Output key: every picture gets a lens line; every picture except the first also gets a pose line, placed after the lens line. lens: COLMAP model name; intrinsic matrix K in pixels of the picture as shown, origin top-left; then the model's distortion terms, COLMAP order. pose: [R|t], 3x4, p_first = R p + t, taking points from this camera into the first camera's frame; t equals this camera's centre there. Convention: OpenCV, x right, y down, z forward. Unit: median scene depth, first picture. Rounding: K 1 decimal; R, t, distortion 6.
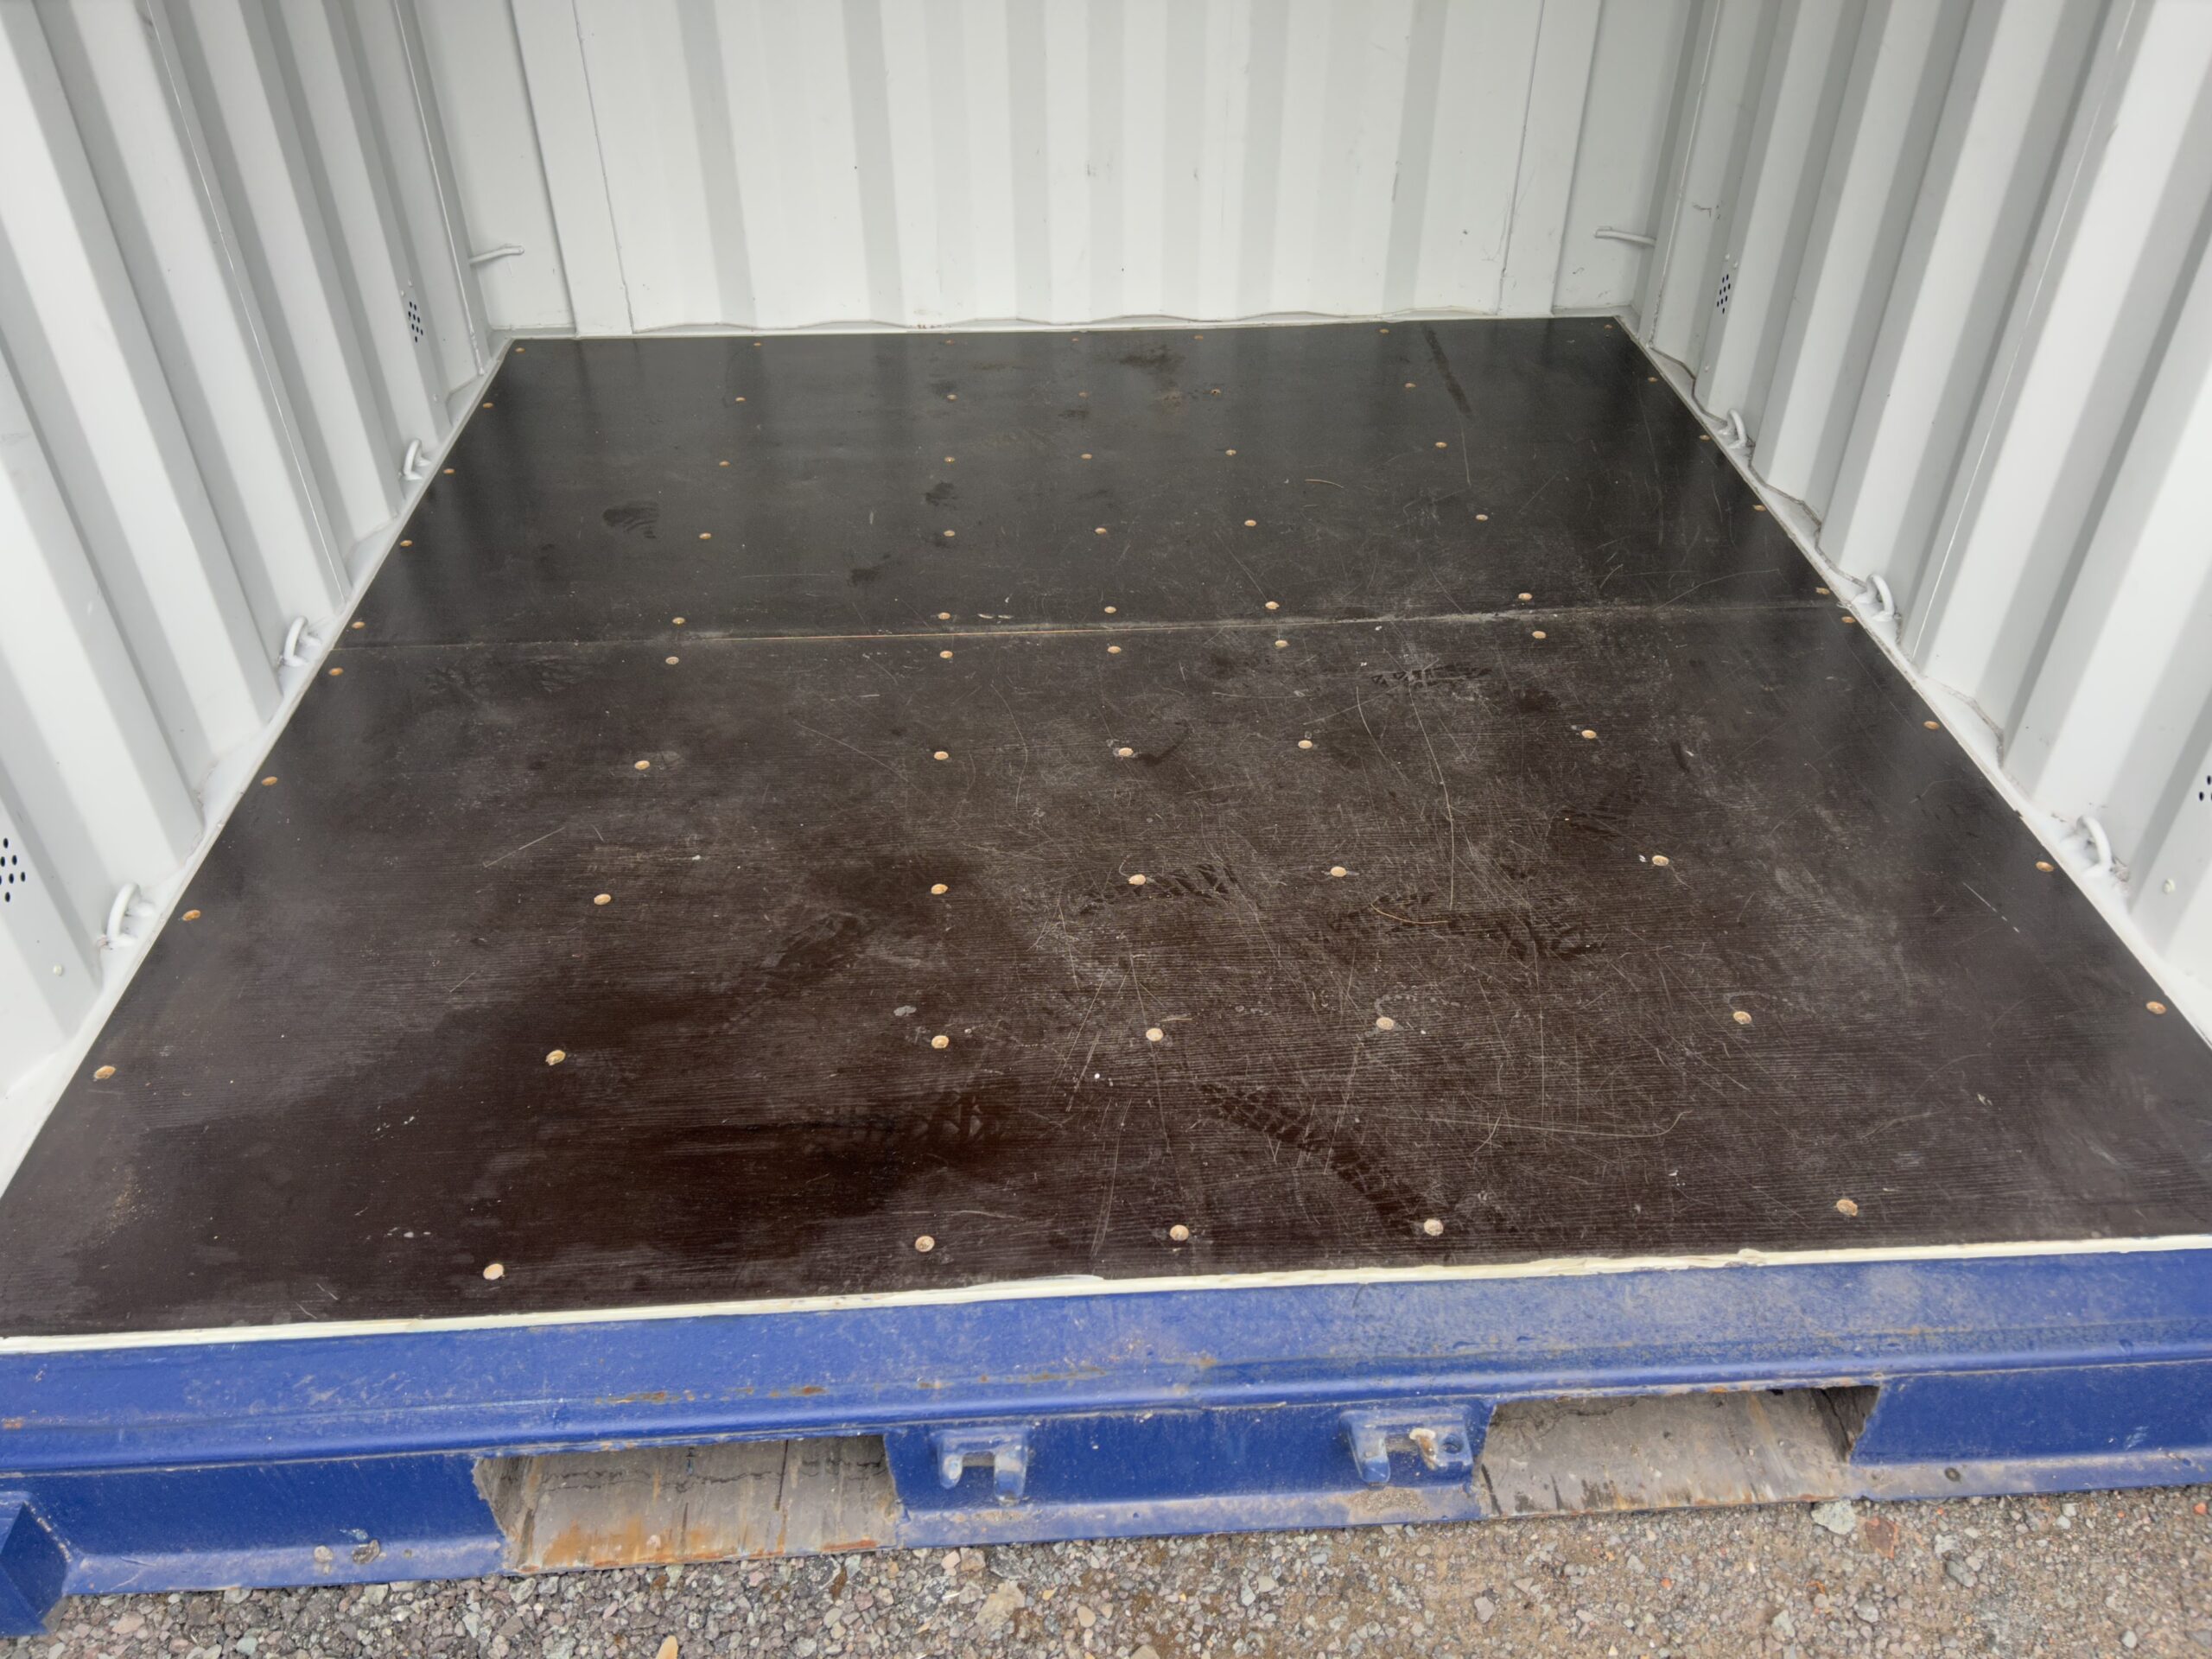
lens RADIAL K [[1650.2, 0, 1106.0], [0, 1650.2, 829.5], [0, 0, 1]] dist [0.079492, -0.124279]
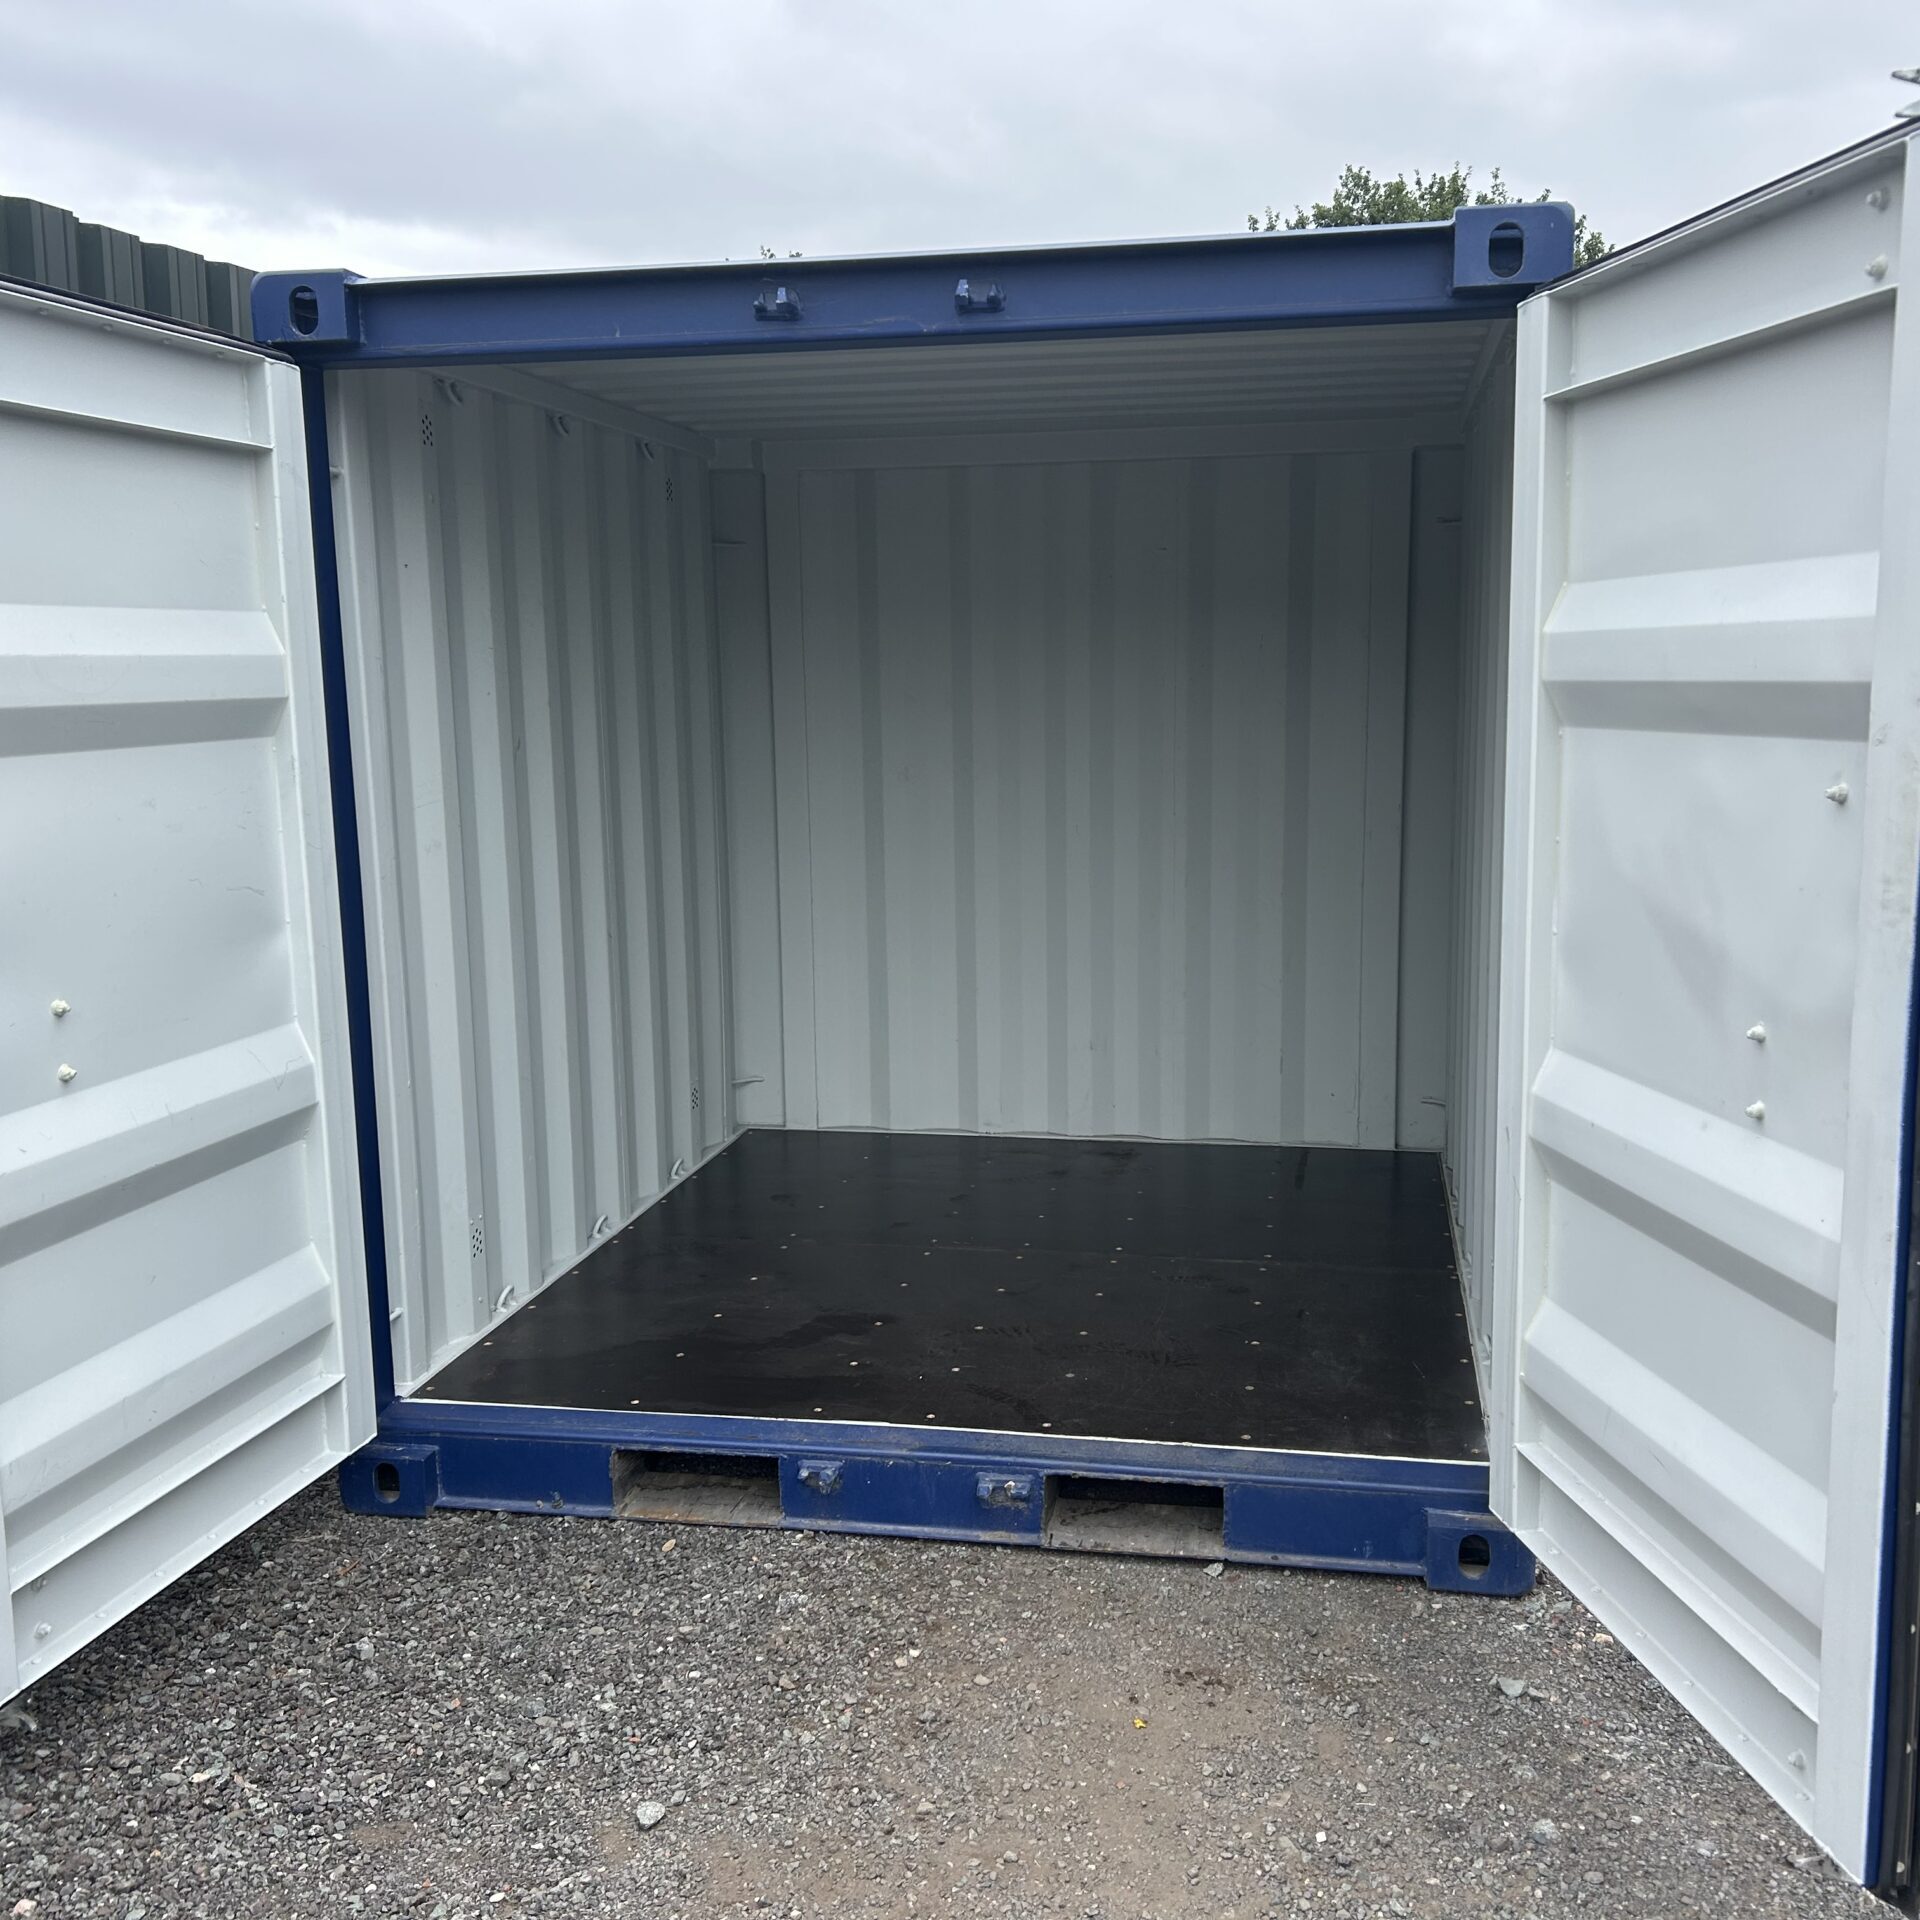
lens RADIAL K [[1909.5, 0, 960.0], [0, 1909.5, 960.0], [0, 0, 1]] dist [-0.002759, -0.007982]
pose [[0.966818, 0.026401, -0.254099, 0.461770], [-0.145410, 0.874671, -0.462393, 0.574532], [0.210045, 0.483998, 0.849486, -0.920916]]
